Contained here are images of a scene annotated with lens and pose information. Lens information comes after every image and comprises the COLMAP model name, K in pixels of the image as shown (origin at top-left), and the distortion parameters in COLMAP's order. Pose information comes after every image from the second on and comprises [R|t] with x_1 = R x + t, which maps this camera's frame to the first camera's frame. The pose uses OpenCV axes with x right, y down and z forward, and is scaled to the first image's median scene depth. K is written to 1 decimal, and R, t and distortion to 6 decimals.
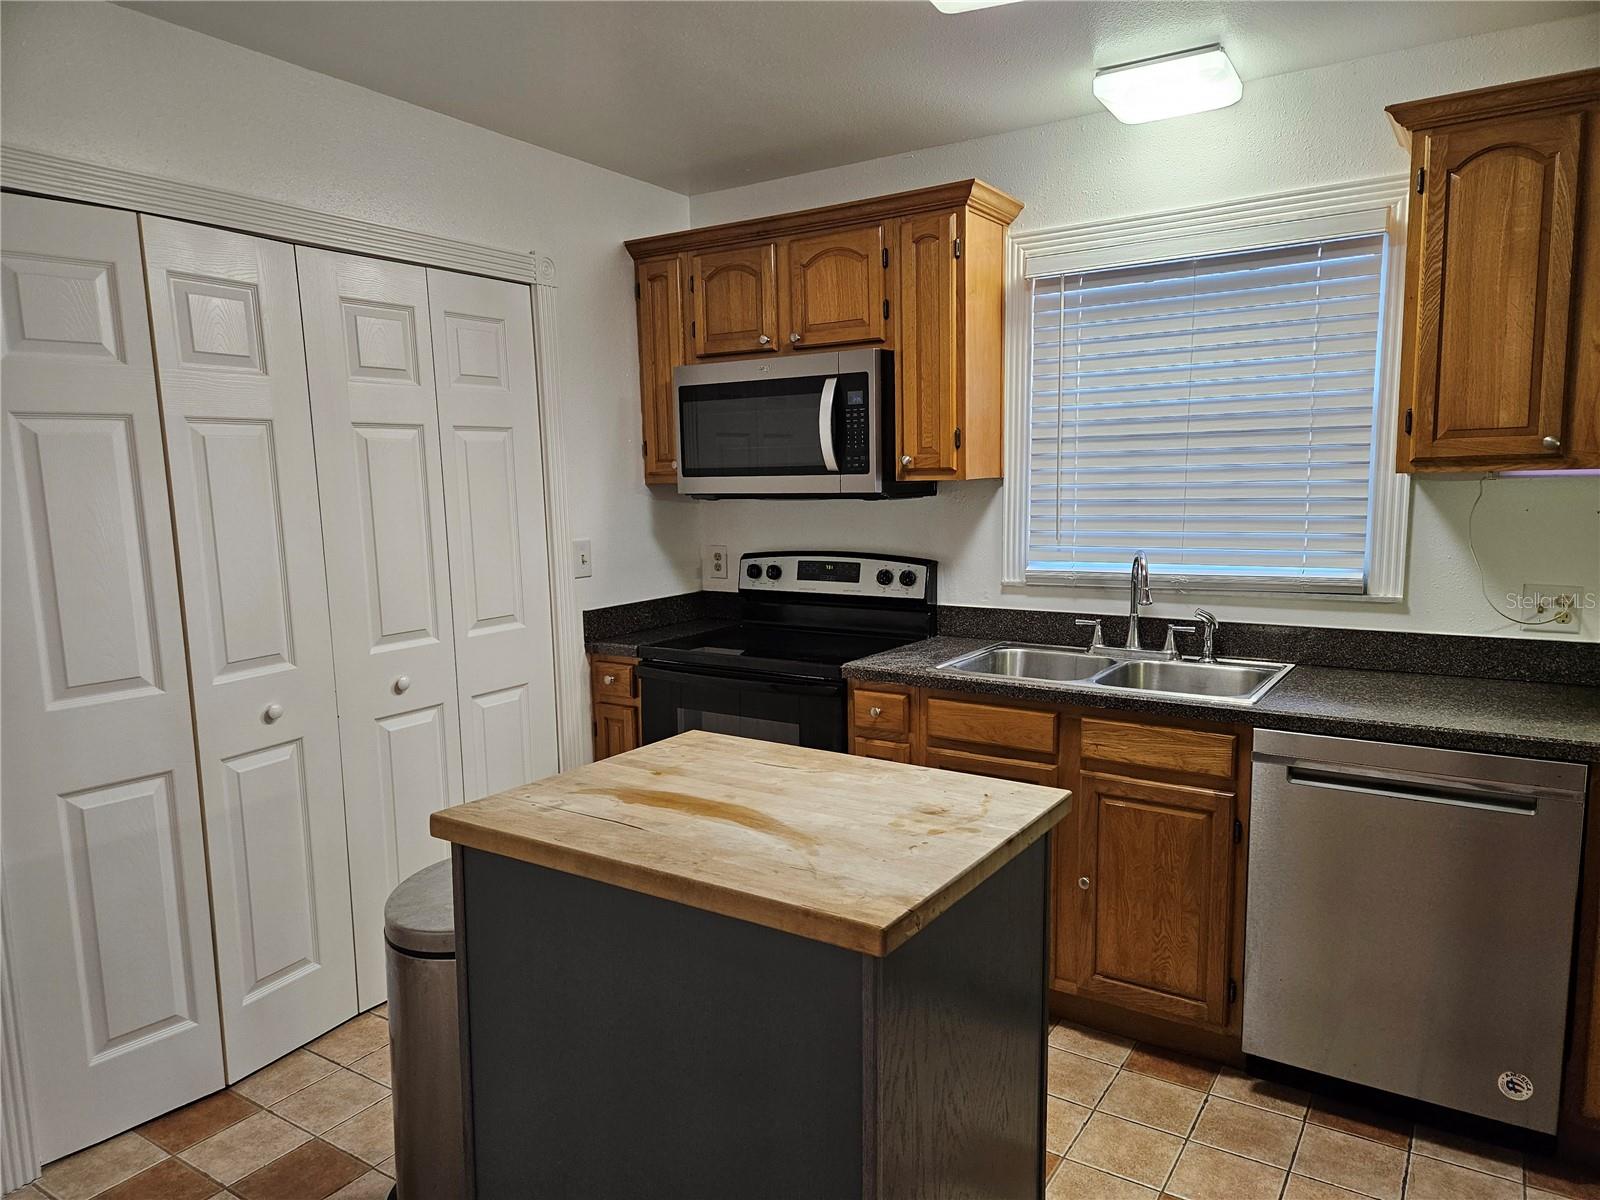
lens RADIAL K [[1073.5, 0, 793.1], [0, 1073.5, 615.1], [0, 0, 1]] dist [0.076468, -0.067099]
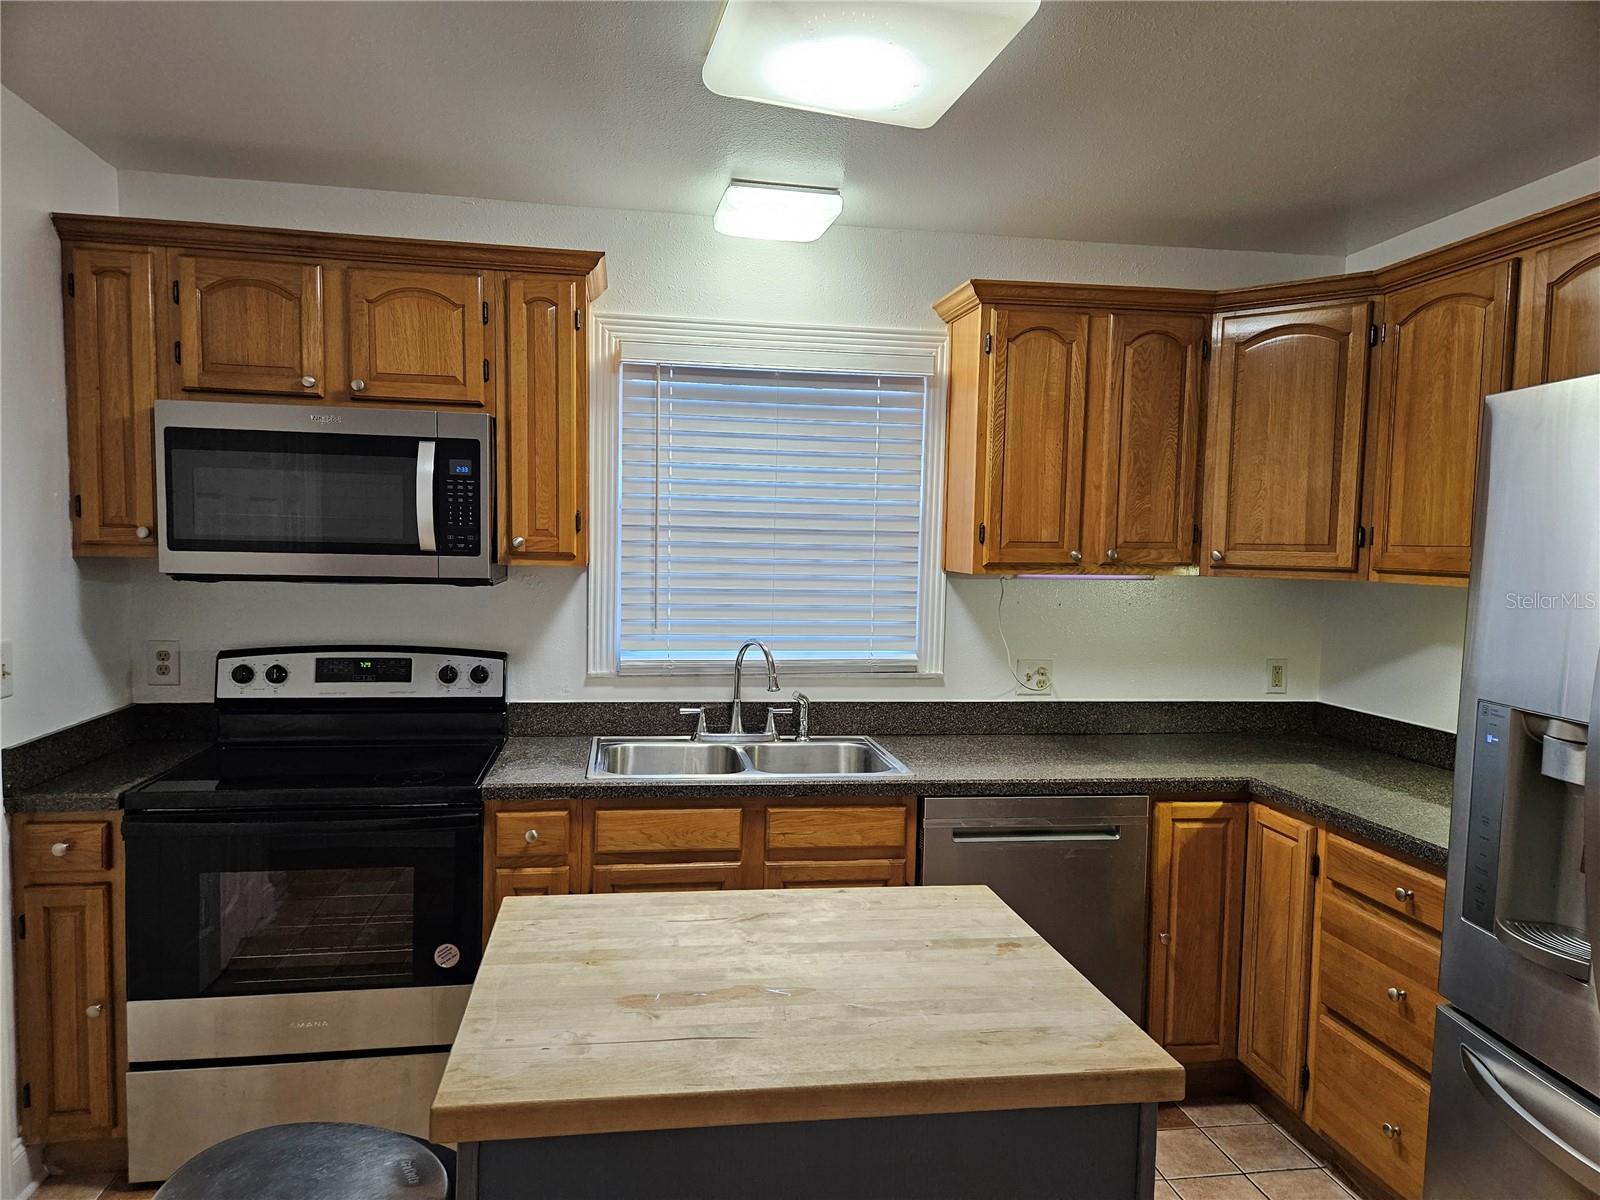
lens RADIAL K [[1073.5, 0, 793.1], [0, 1073.5, 615.1], [0, 0, 1]] dist [0.076468, -0.067099]
pose [[0.732682, -0.012401, 0.680458, -0.336571], [0.054340, 0.997708, -0.040328, -0.036846], [-0.678398, 0.066523, 0.731676, 0.205227]]
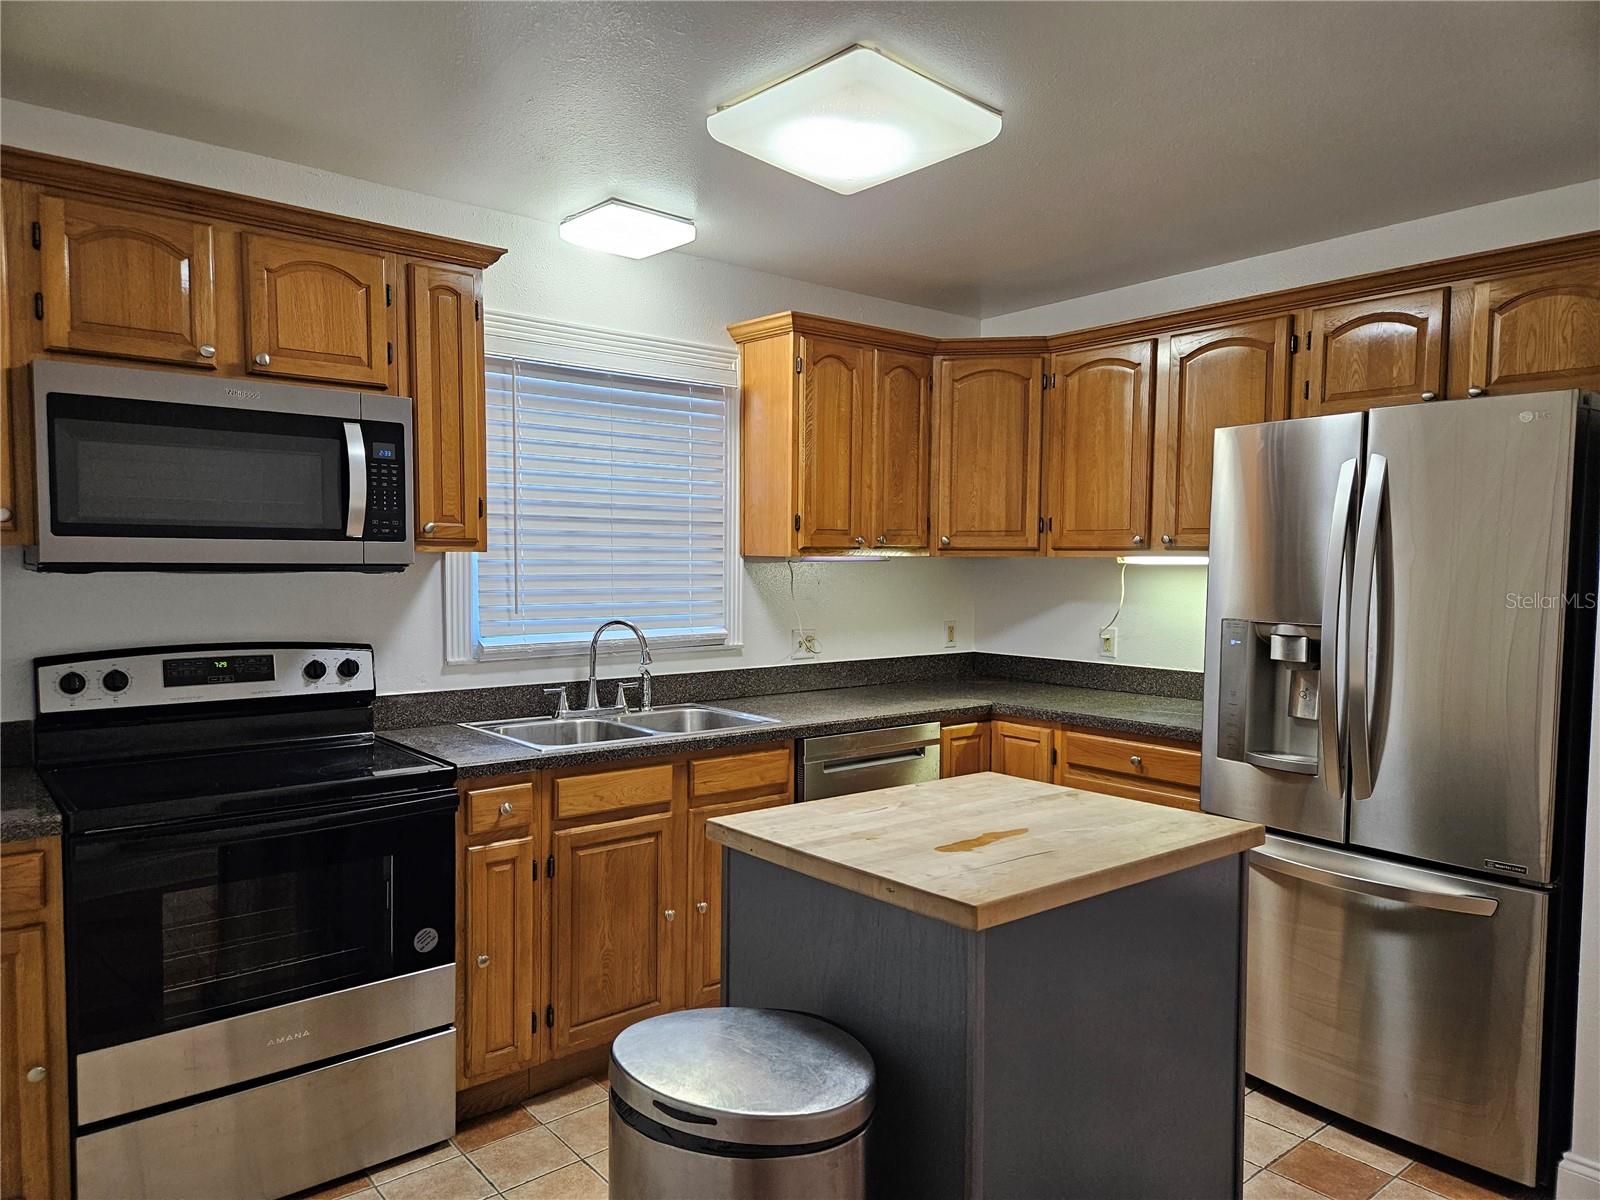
lens RADIAL K [[1073.5, 0, 793.1], [0, 1073.5, 615.1], [0, 0, 1]] dist [0.076468, -0.067099]
pose [[0.287235, -0.029202, 0.957415, -0.667972], [0.112826, 0.993608, -0.003543, -0.036715], [-0.951192, 0.109039, 0.288694, 0.472921]]
